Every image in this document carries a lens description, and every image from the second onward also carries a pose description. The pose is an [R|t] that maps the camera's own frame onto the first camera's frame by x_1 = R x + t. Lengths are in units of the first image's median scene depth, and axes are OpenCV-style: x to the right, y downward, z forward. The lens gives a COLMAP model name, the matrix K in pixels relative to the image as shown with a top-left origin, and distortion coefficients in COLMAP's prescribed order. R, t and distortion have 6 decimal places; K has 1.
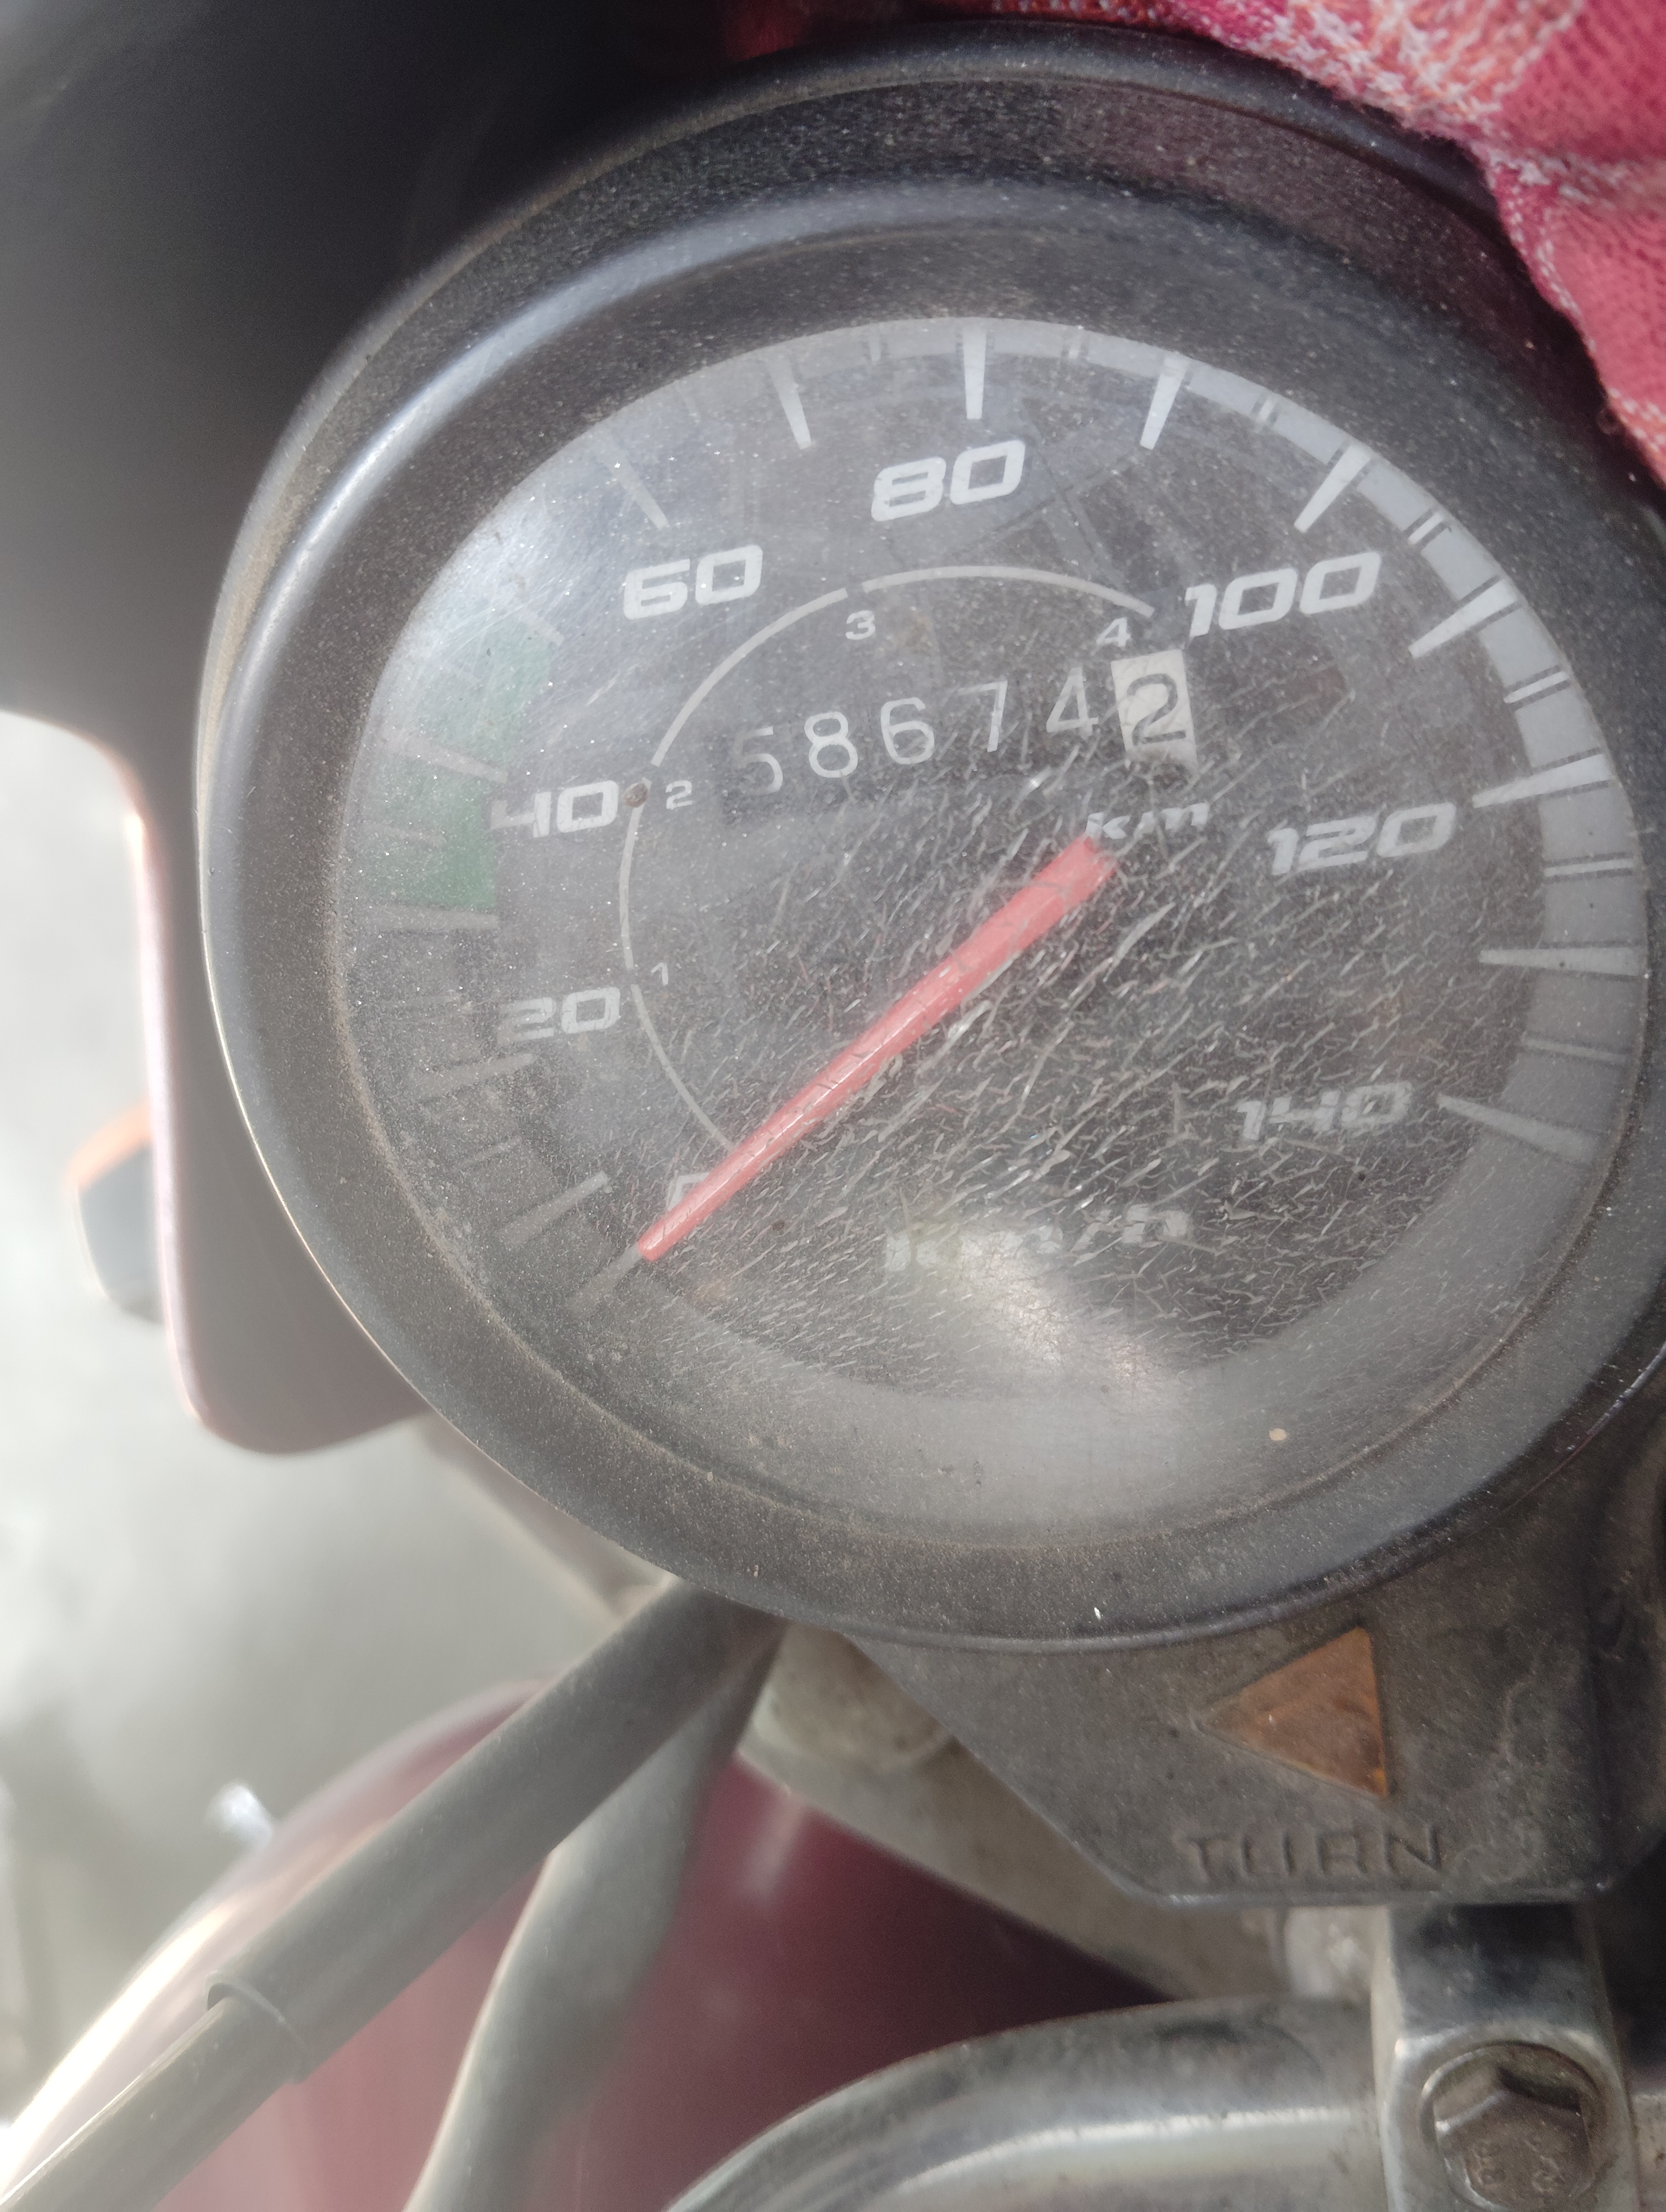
lens RADIAL K [[1928.7, 0, 846.4], [0, 1928.7, 1103.8], [0, 0, 1]] dist [0.046866, -0.172410]
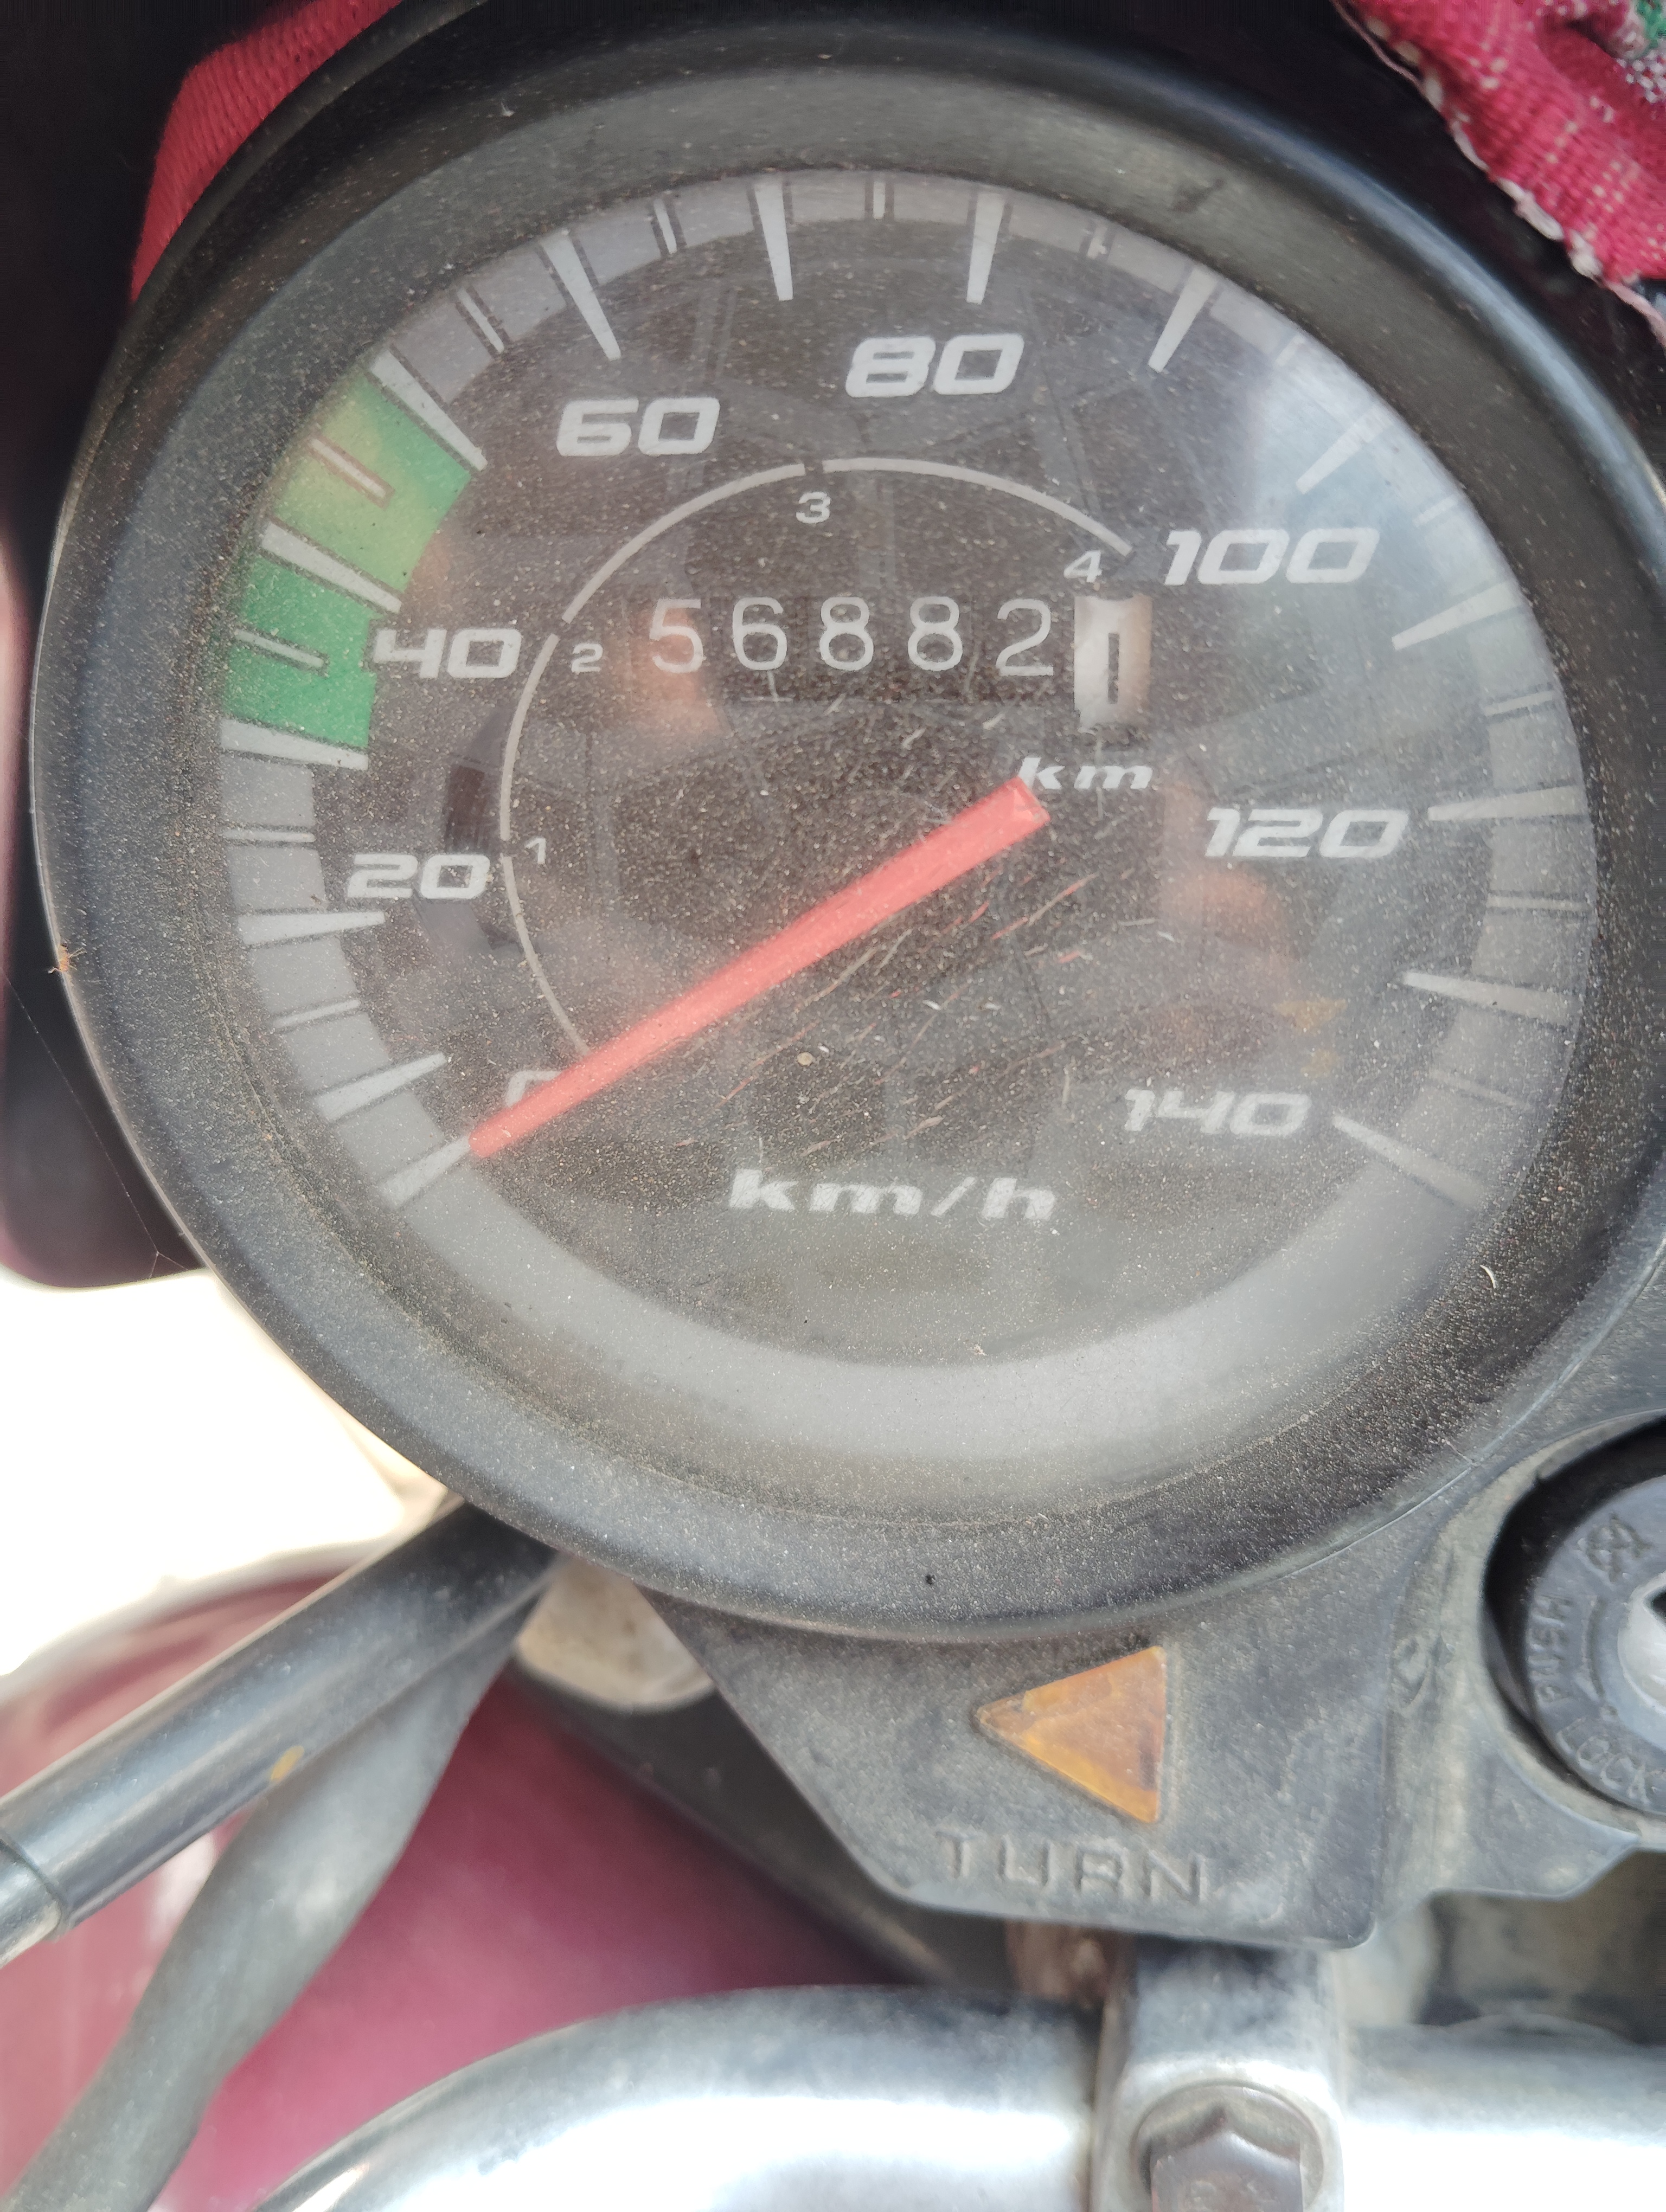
lens RADIAL K [[1928.7, 0, 846.4], [0, 1928.7, 1103.8], [0, 0, 1]] dist [0.046866, -0.172410]
pose [[0.984736, 0.156714, 0.075731, -0.002382], [-0.160280, 0.986112, 0.043513, -0.013438], [-0.067861, -0.054987, 0.996178, 0.079045]]
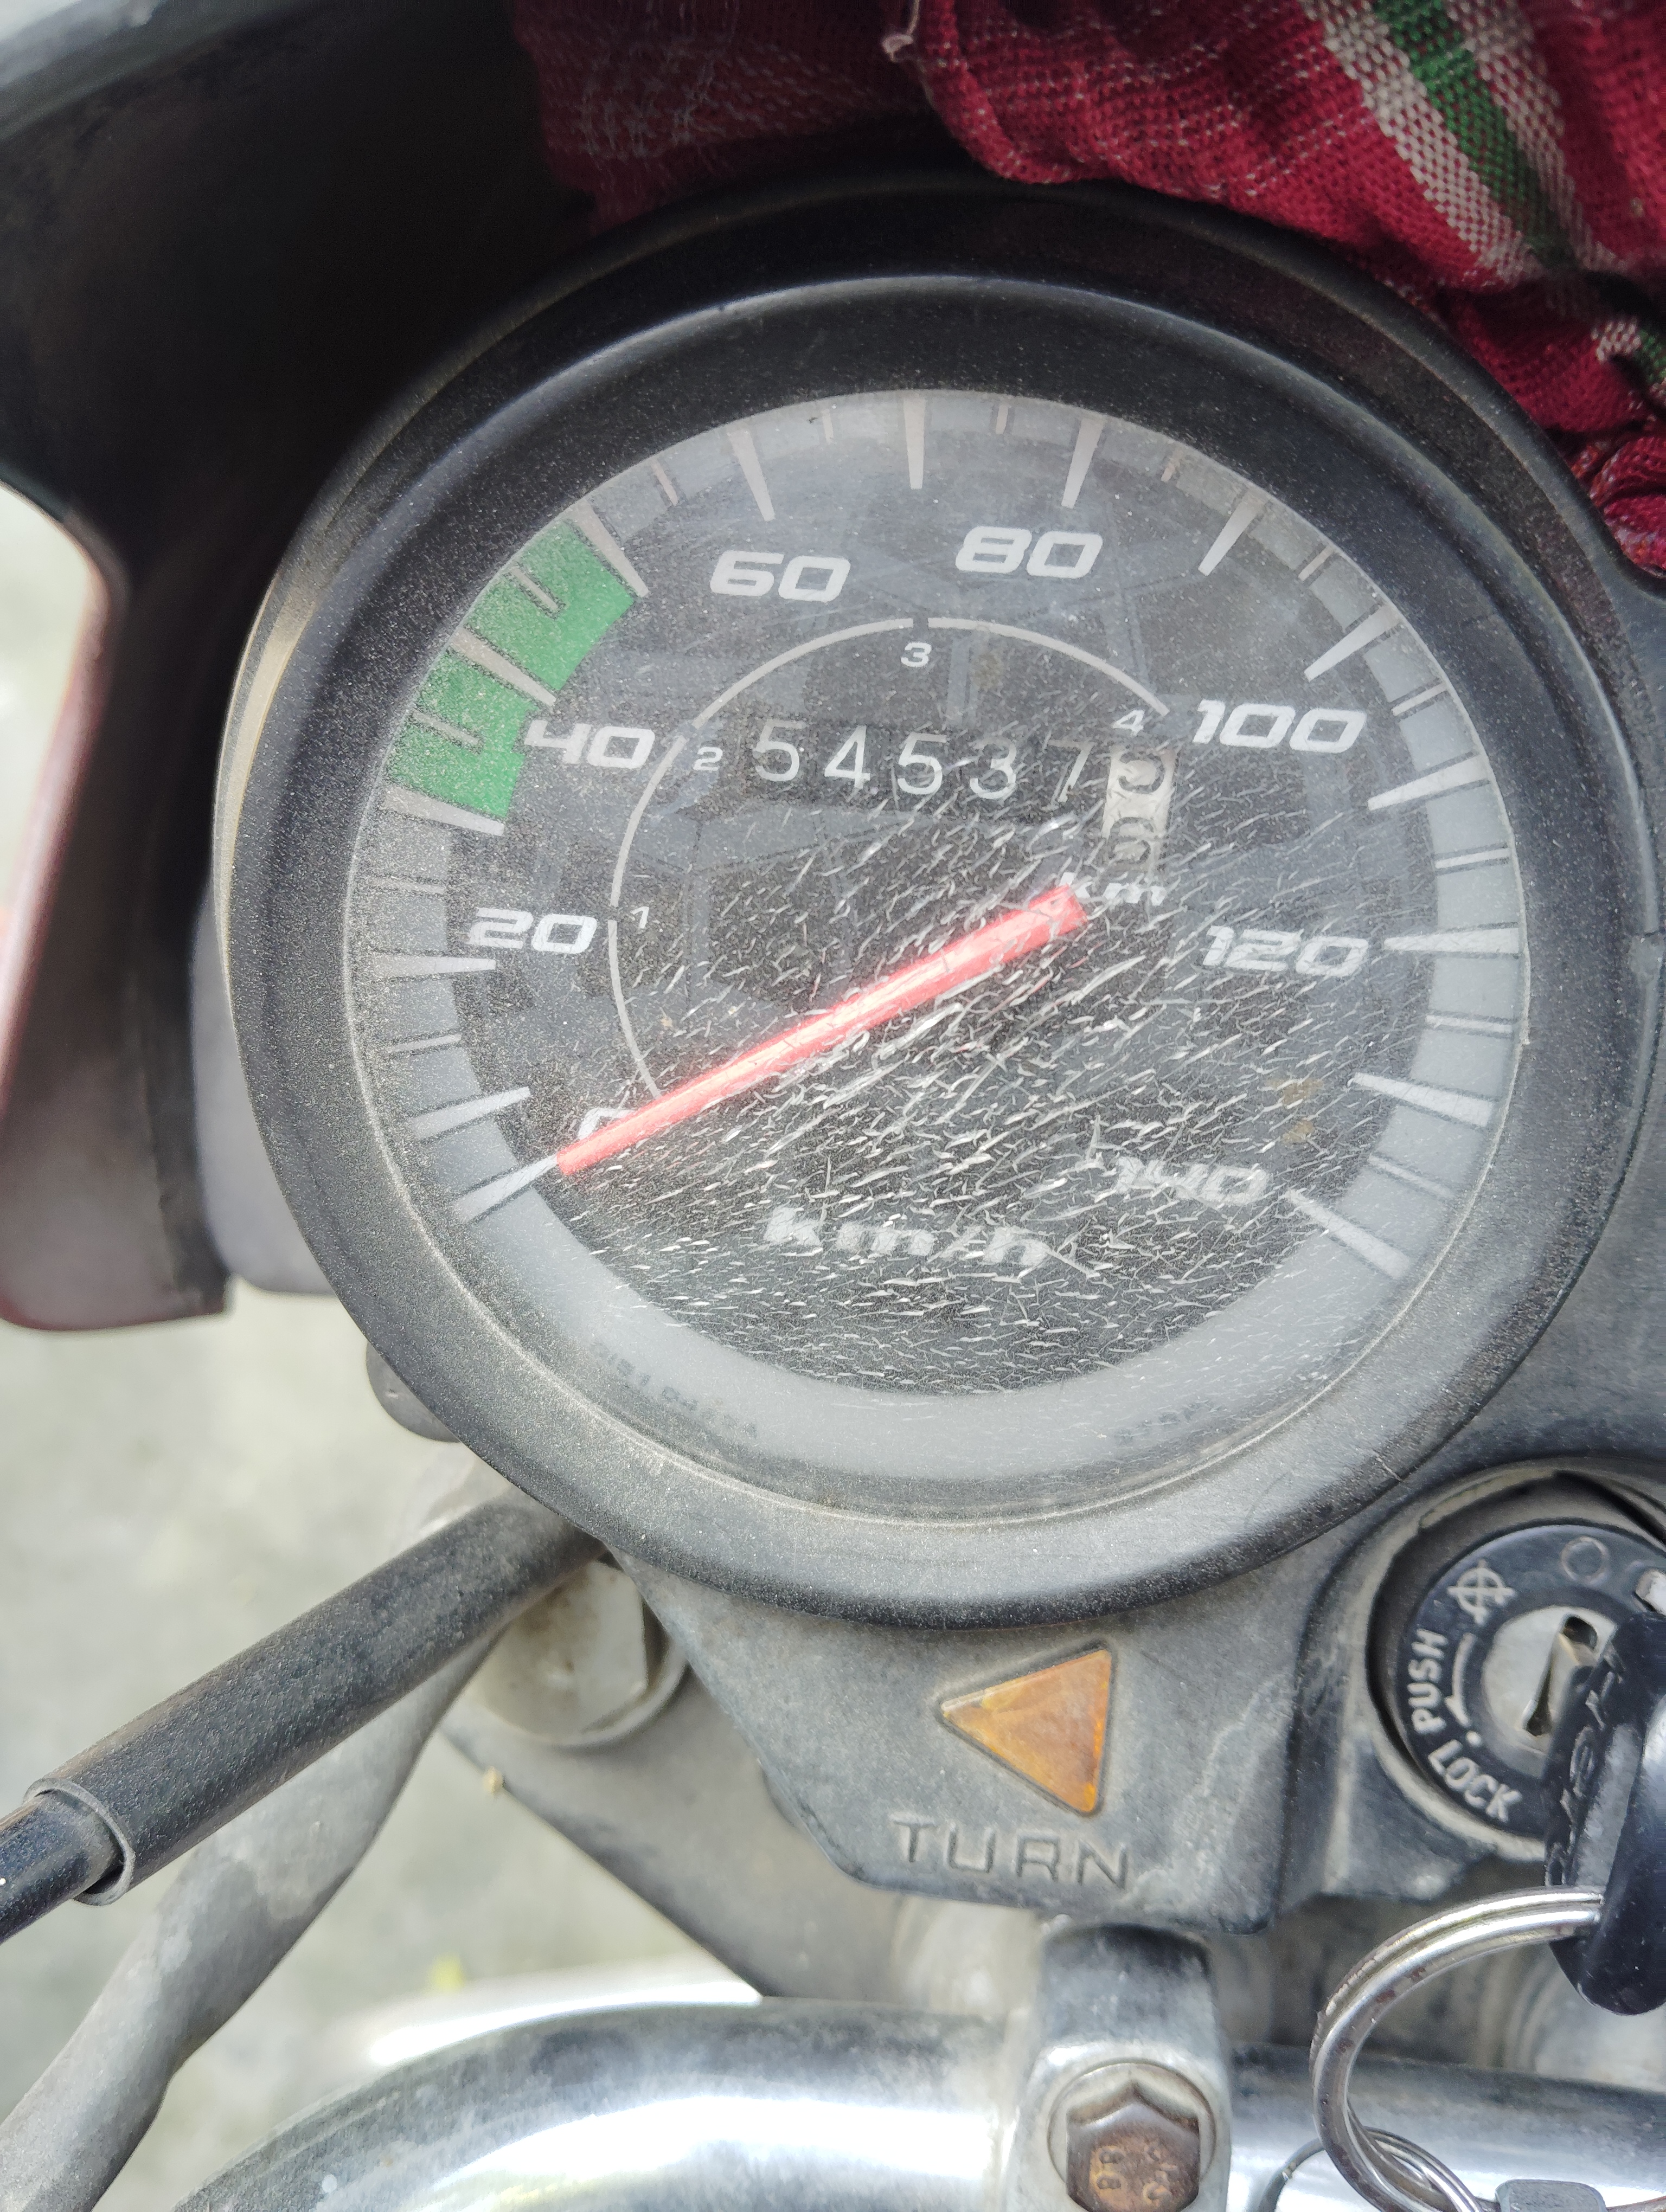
lens RADIAL K [[1961.0, 0, 797.8], [0, 1961.0, 1127.6], [0, 0, 1]] dist [0.007808, -0.010905]
pose [[0.959895, 0.238726, 0.147007, -0.160397], [-0.231999, 0.970765, -0.061577, 0.104172], [-0.157409, 0.025002, 0.987217, -0.102277]]
